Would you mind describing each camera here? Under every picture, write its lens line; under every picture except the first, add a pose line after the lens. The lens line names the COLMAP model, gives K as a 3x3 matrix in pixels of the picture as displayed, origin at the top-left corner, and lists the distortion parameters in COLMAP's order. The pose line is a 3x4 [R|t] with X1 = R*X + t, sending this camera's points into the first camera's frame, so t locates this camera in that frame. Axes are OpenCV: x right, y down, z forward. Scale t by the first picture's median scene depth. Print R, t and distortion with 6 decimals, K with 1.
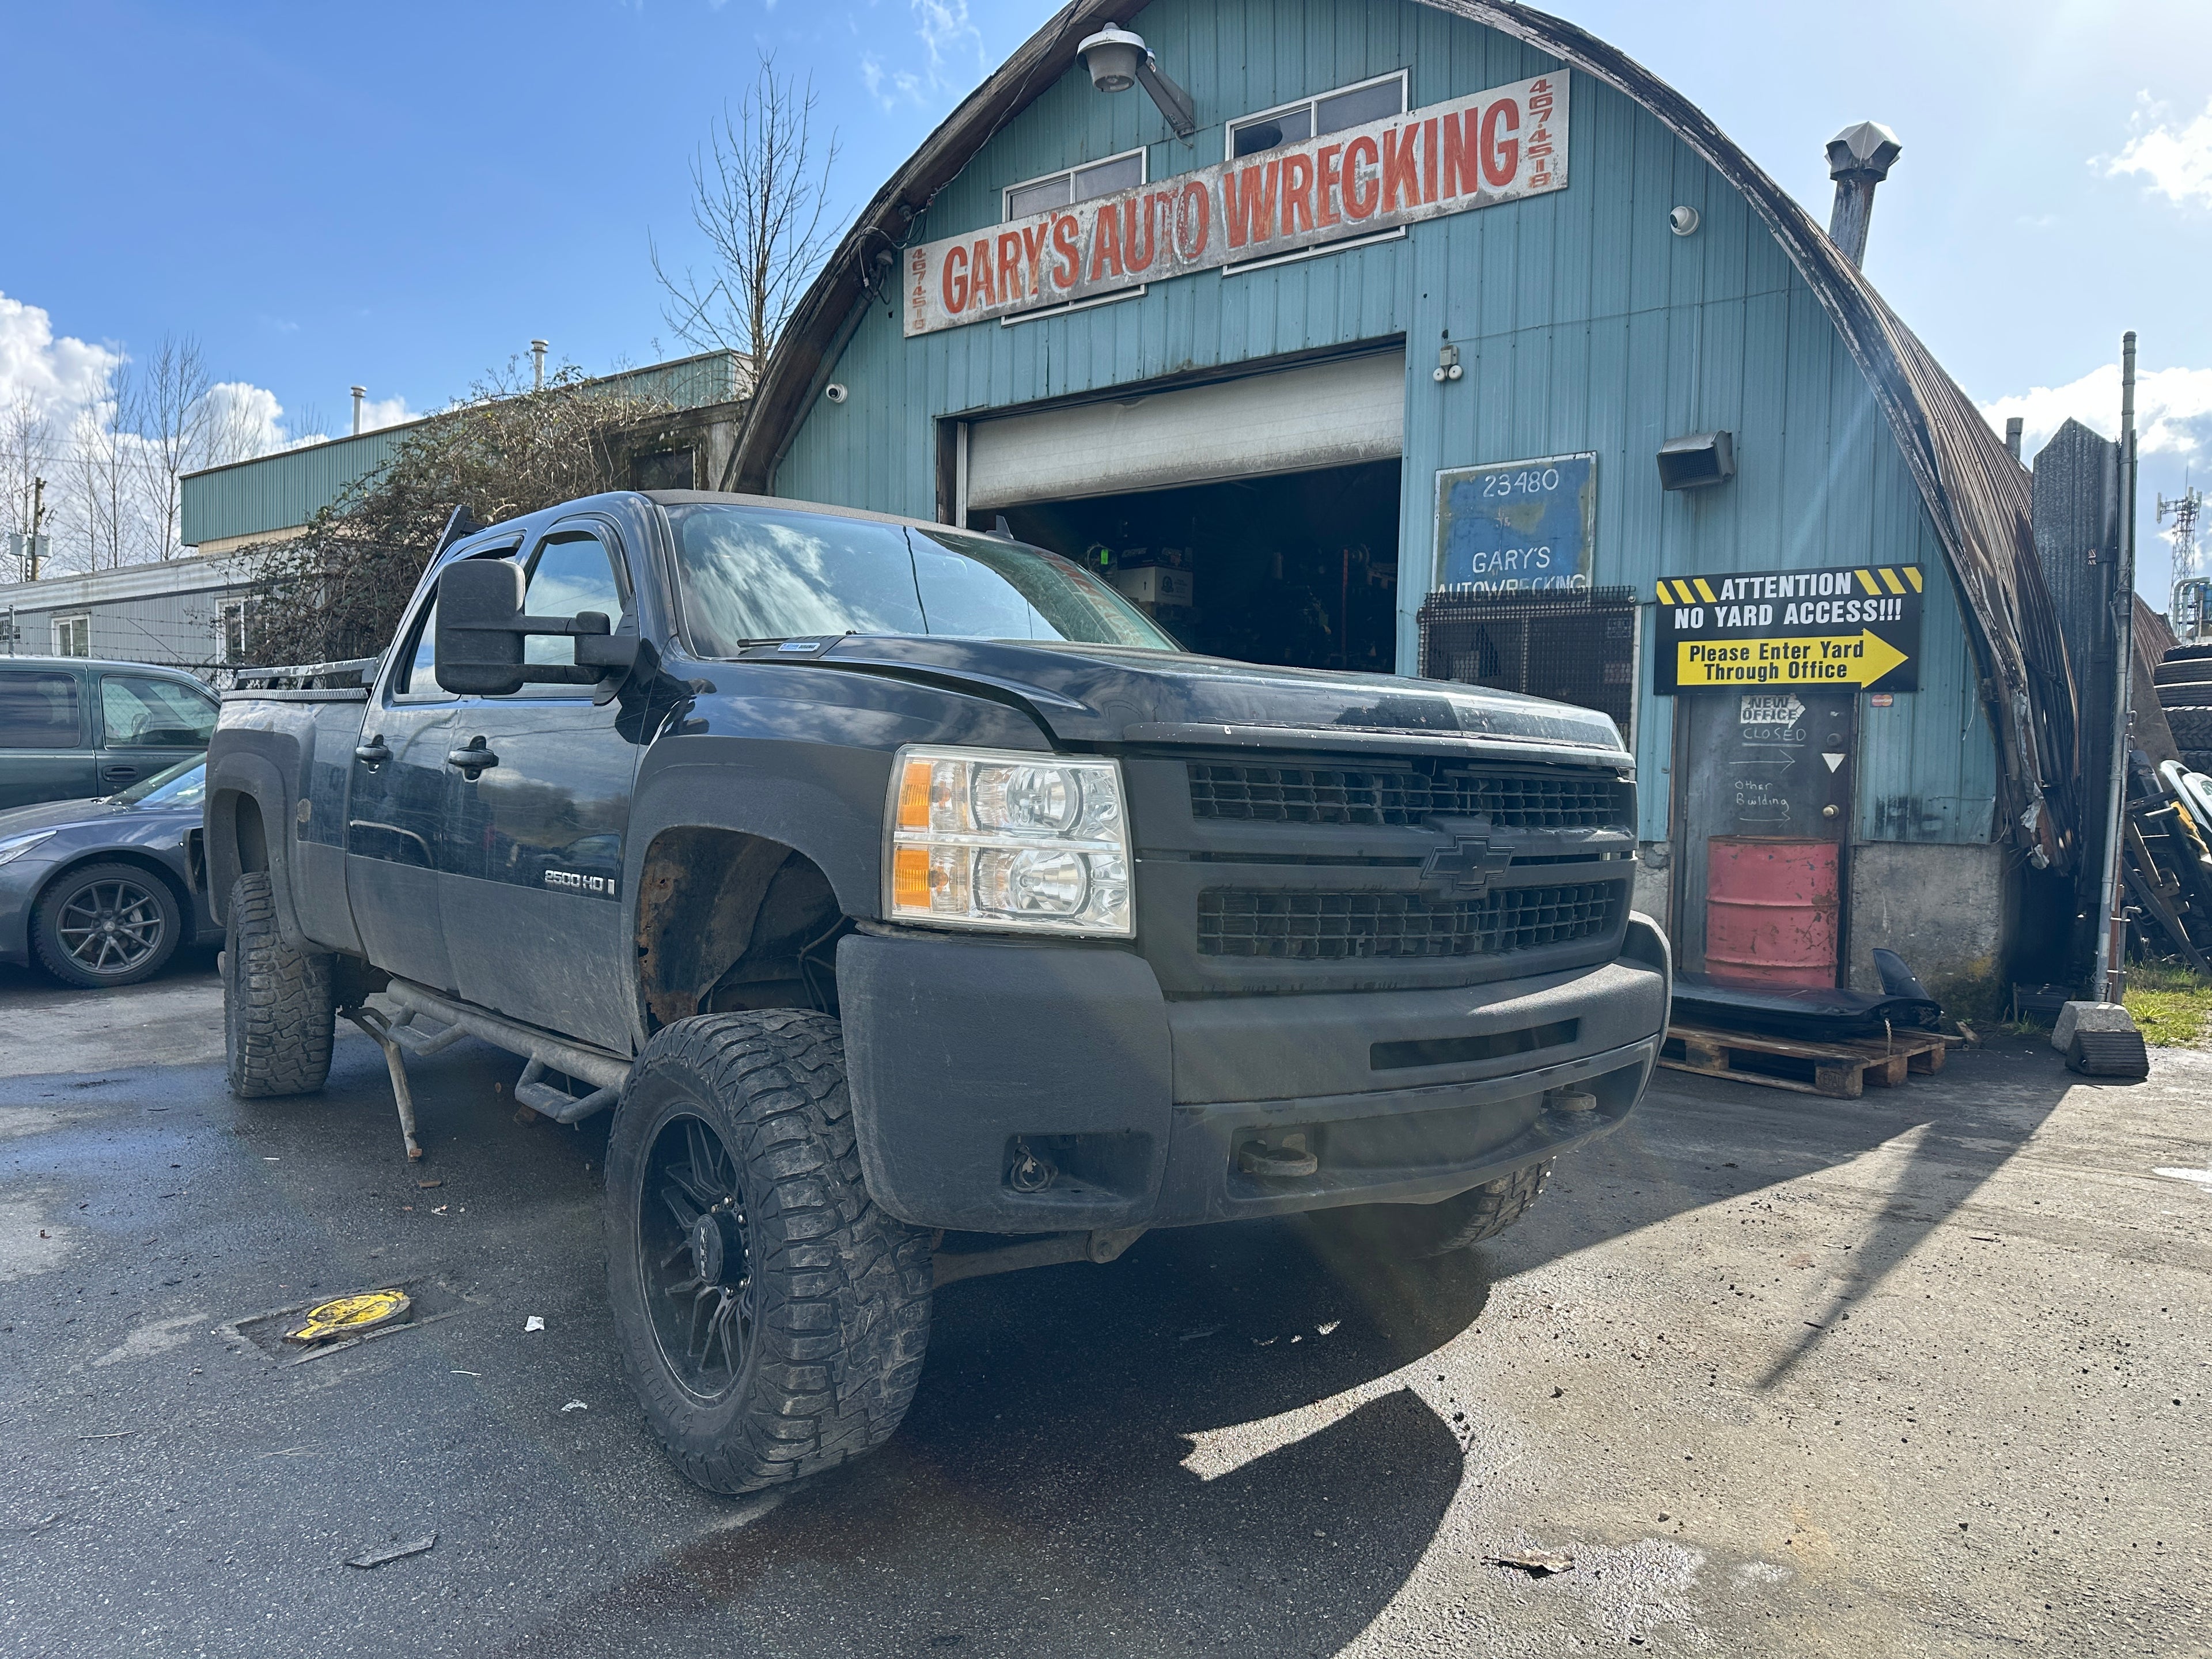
lens RADIAL K [[1549.4, 0, 1104.5], [0, 1549.4, 838.7], [0, 0, 1]] dist [0.056229, -0.088748]
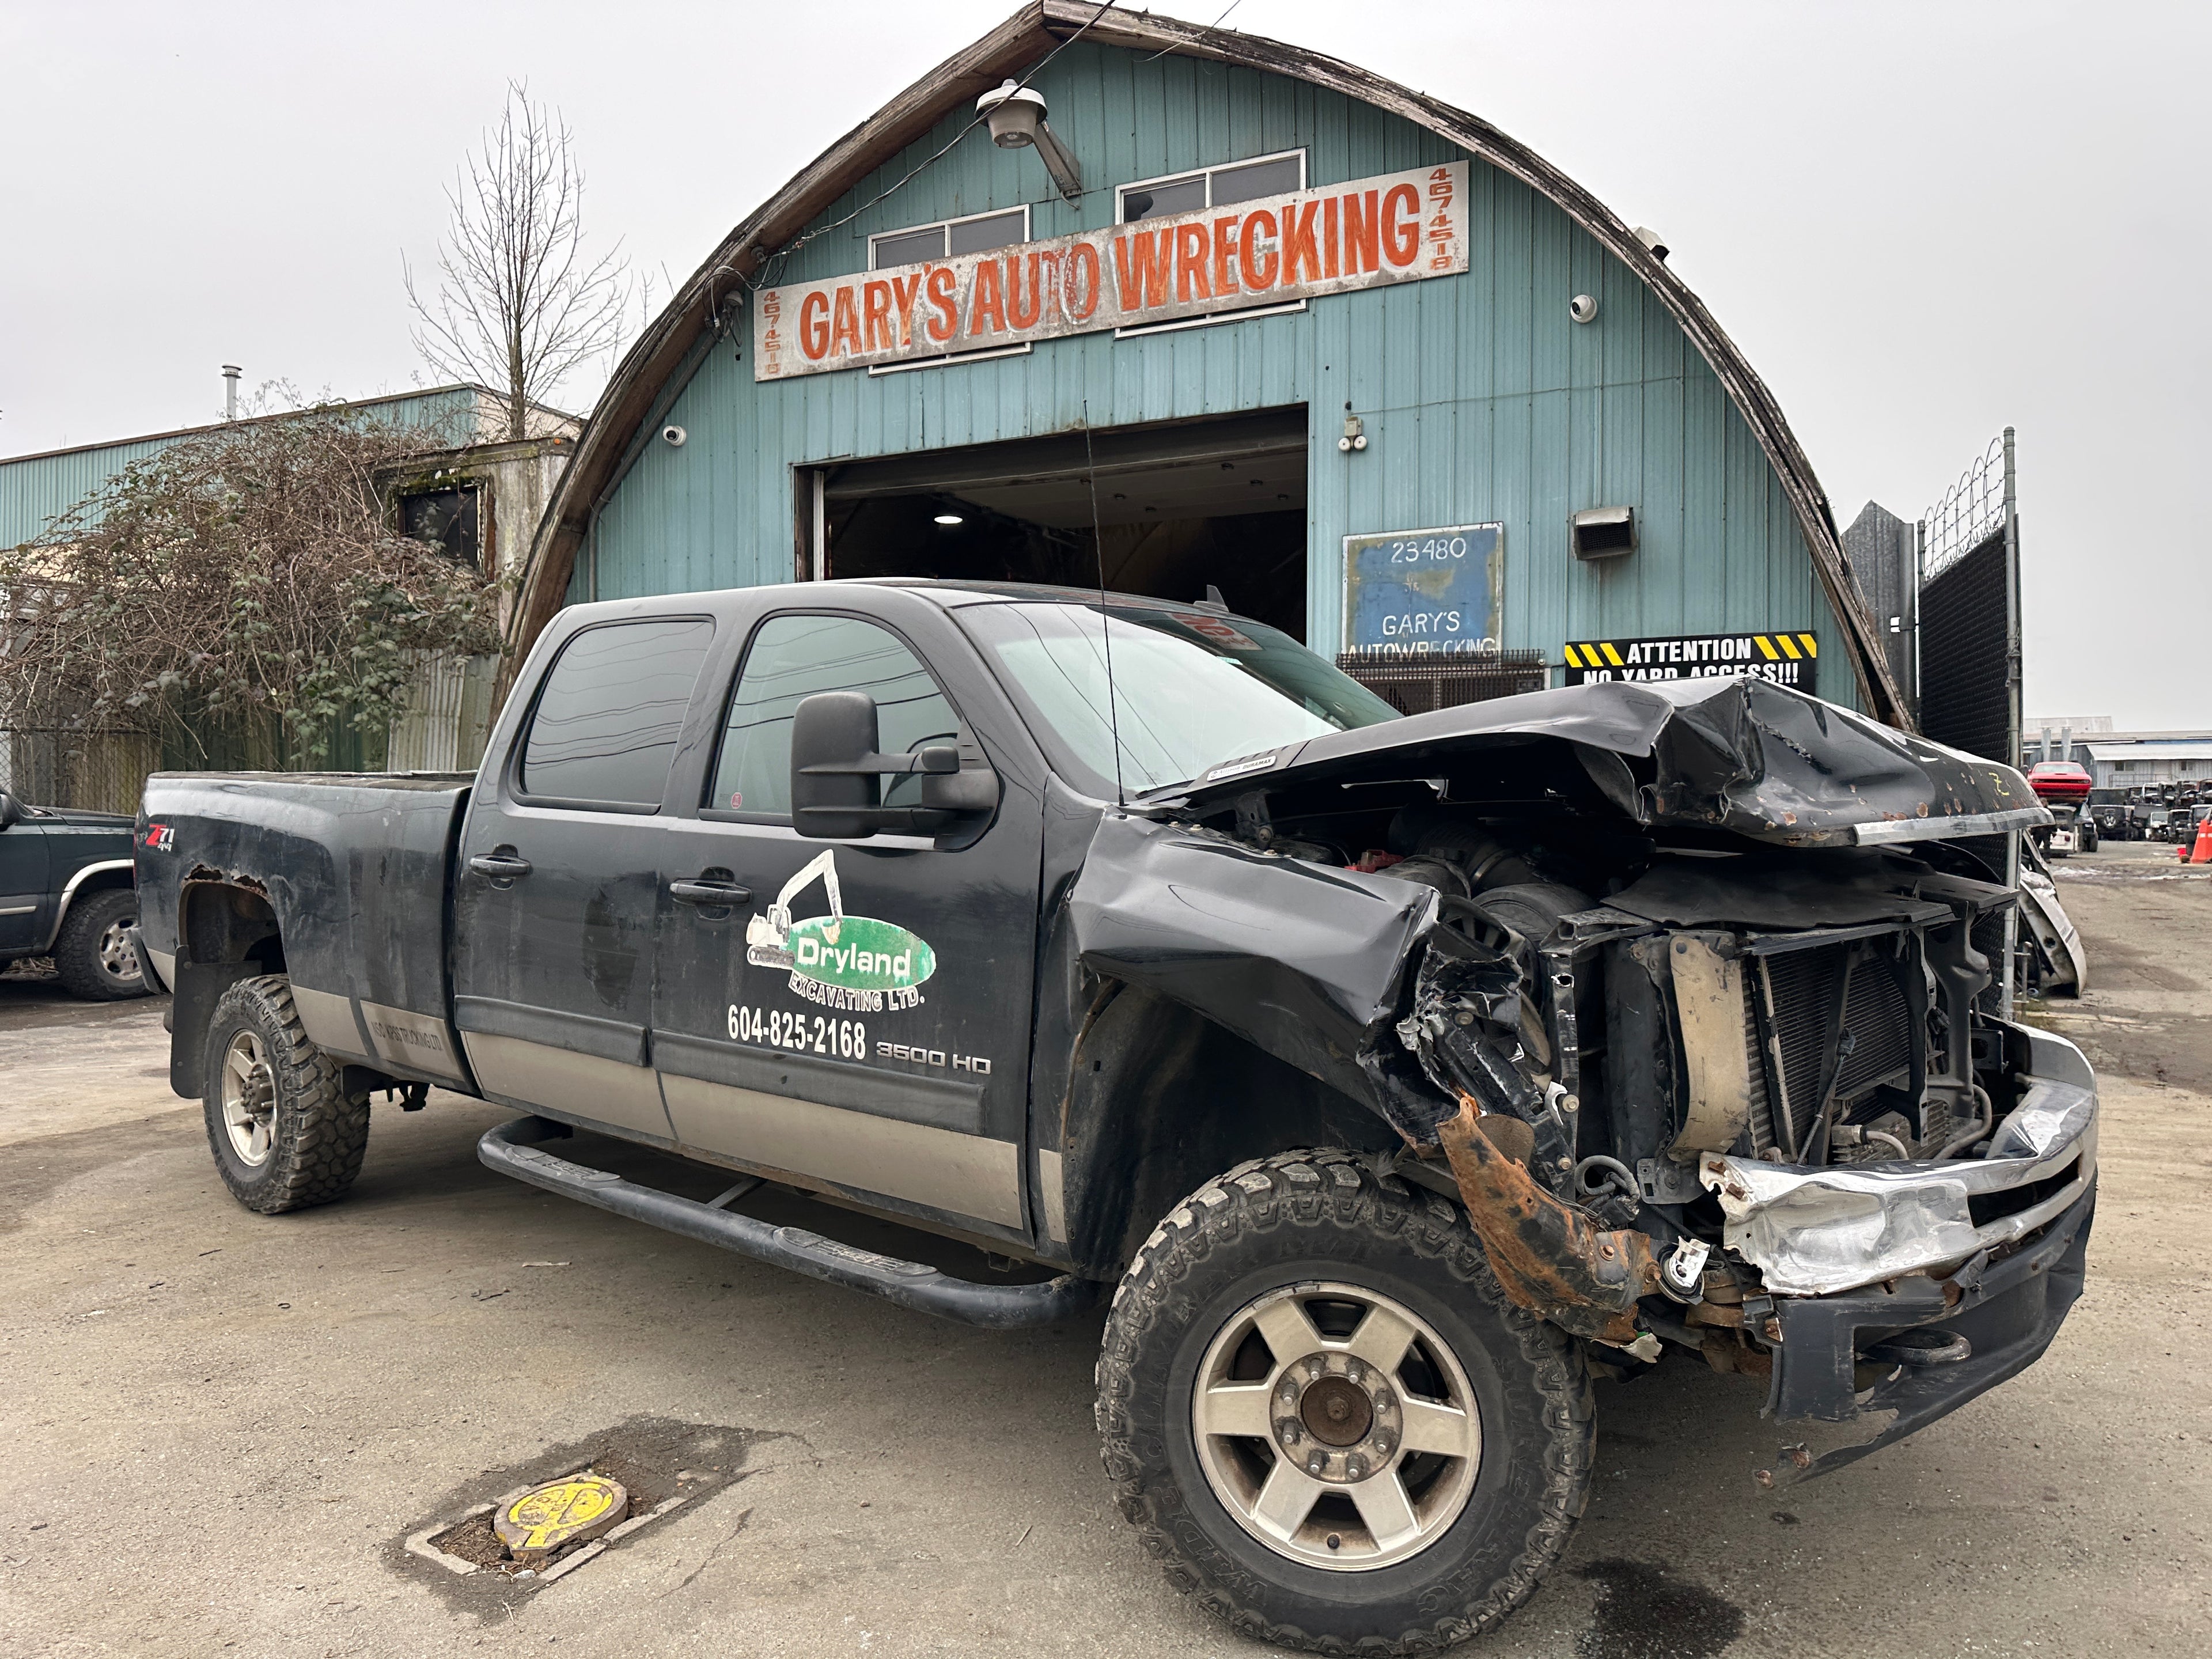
lens RADIAL K [[1532.2, 0, 1120.2], [0, 1532.2, 818.6], [0, 0, 1]] dist [0.134213, -0.240592]
pose [[0.975521, -0.016715, 0.219269, -0.158845], [0.026395, 0.998798, -0.041290, -0.011189], [-0.218315, 0.046067, 0.974790, 0.044050]]
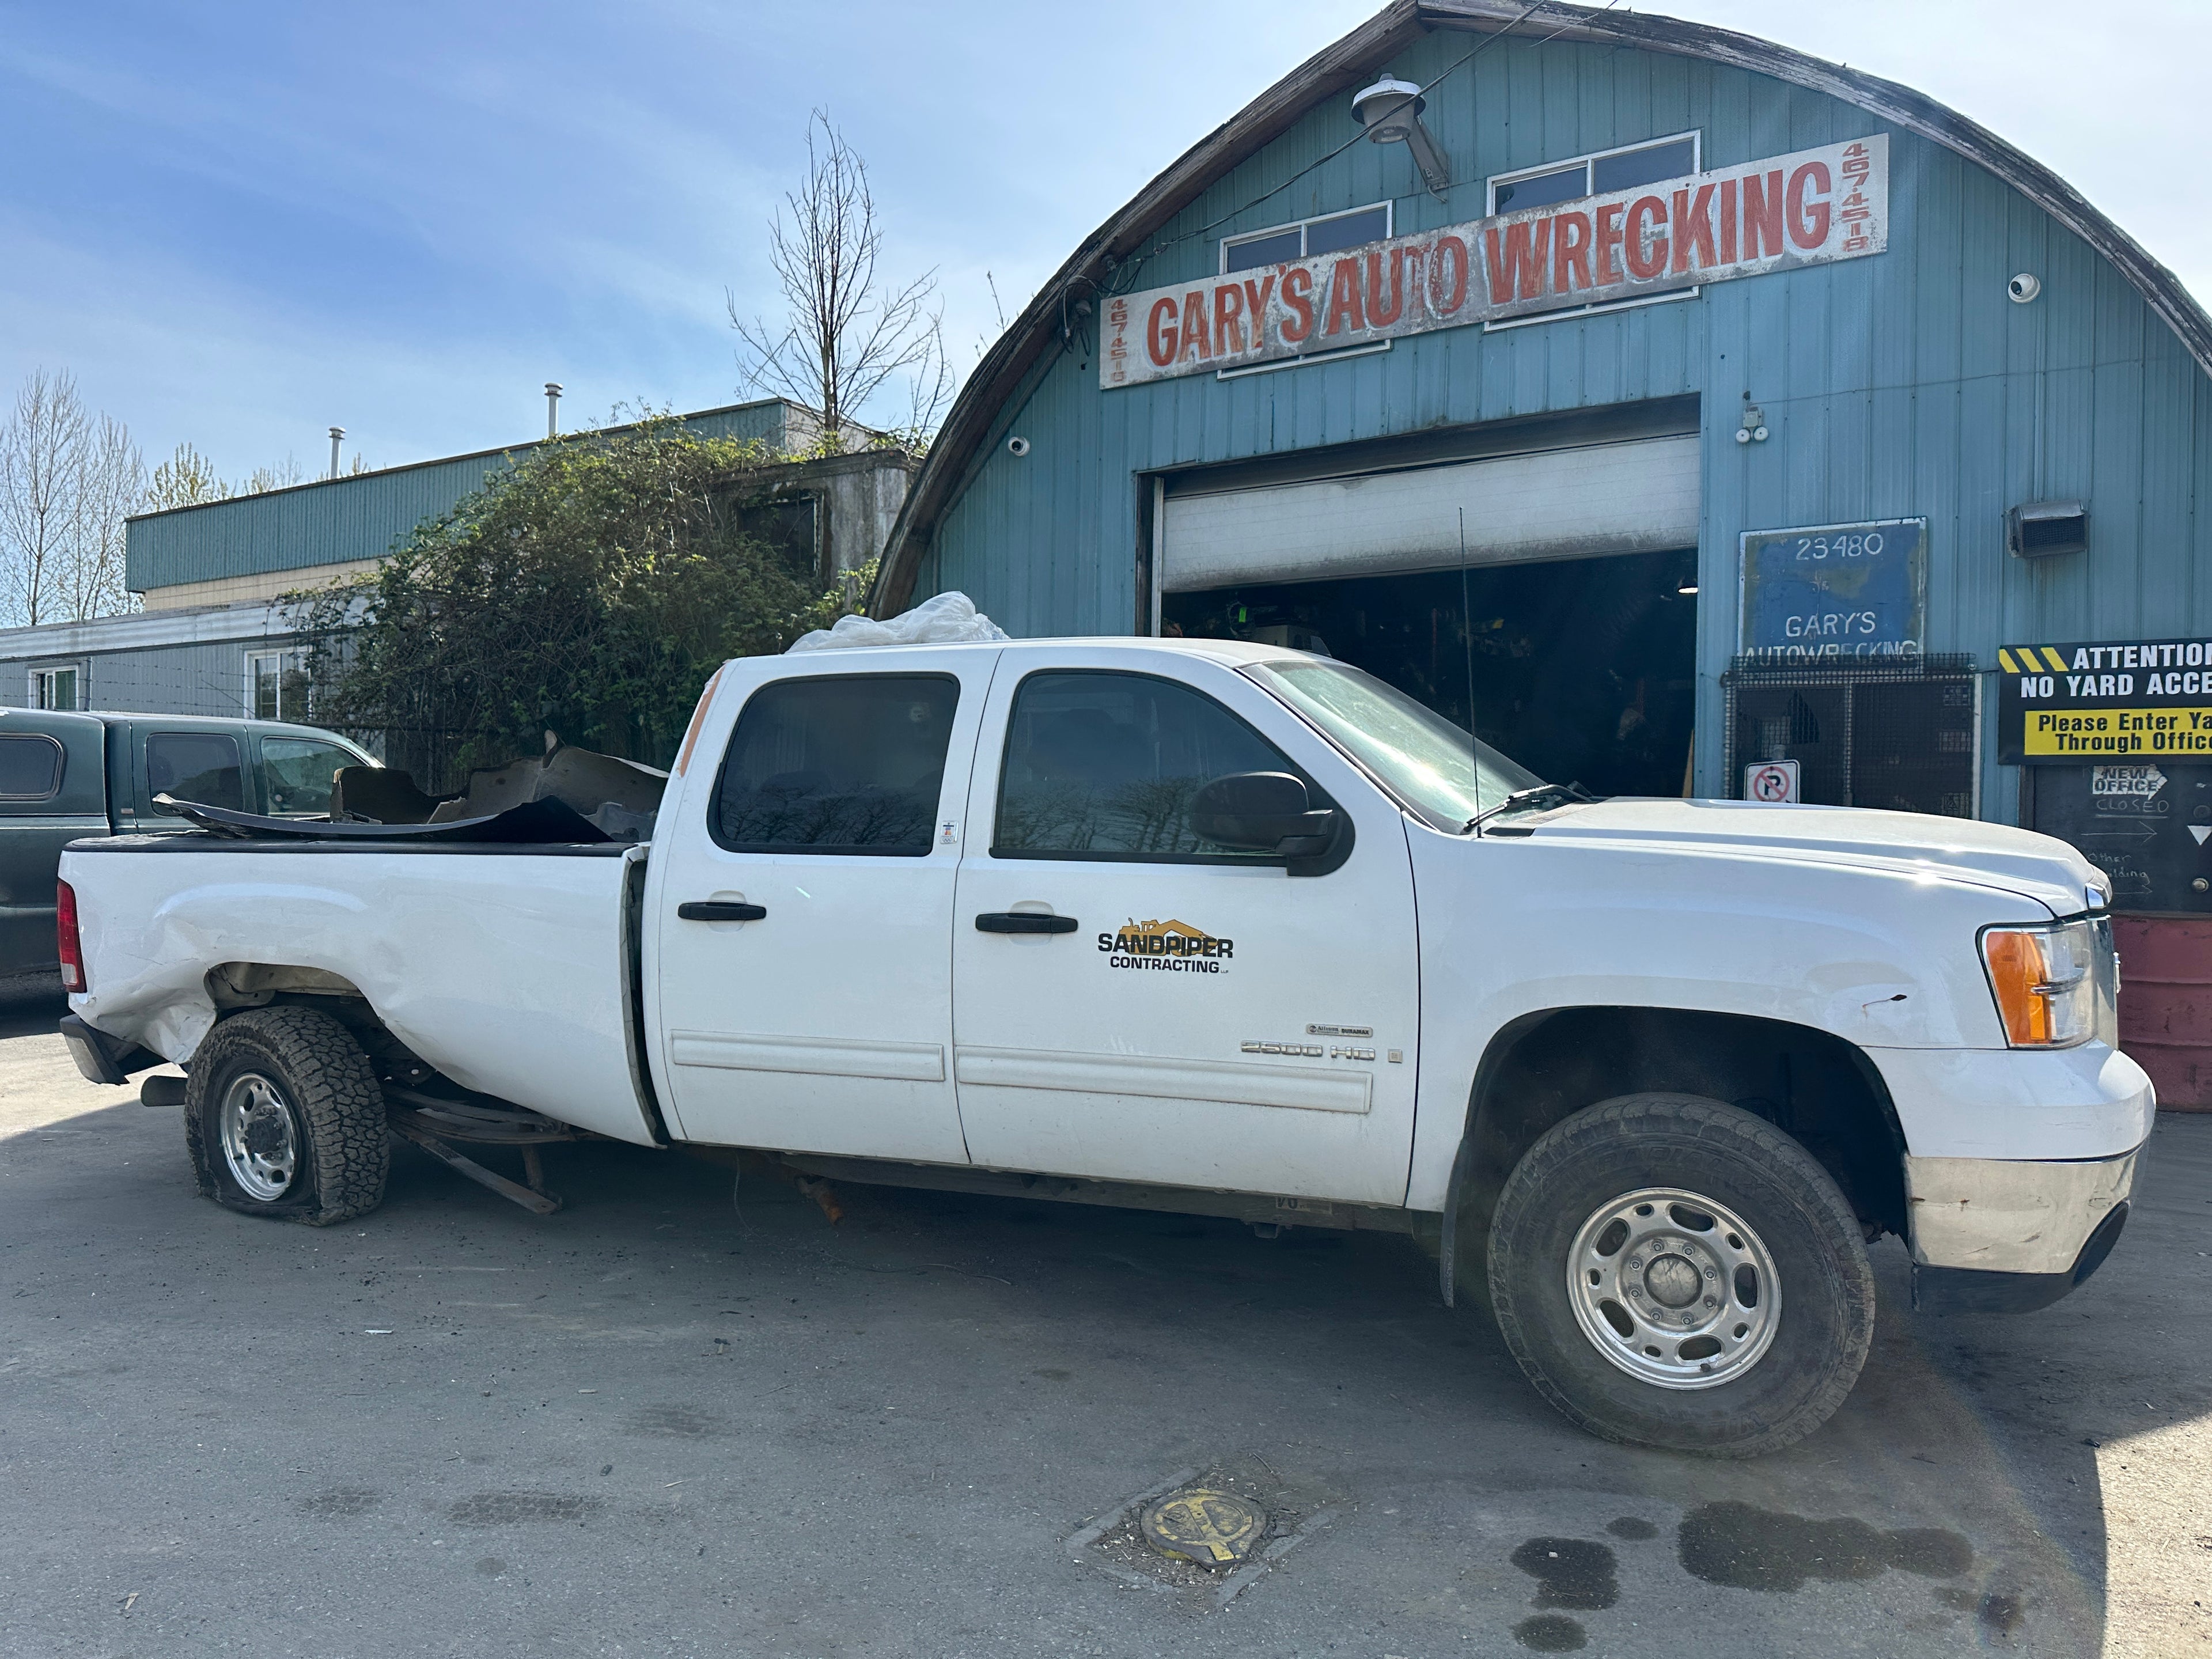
lens RADIAL K [[1552.6, 0, 1116.6], [0, 1552.6, 818.6], [0, 0, 1]] dist [0.034532, -0.041973]
pose [[0.996376, 0.000366, 0.085057, -0.257405], [0.003828, 0.998785, -0.049141, -0.012017], [-0.084972, 0.049288, 0.995164, 0.072079]]
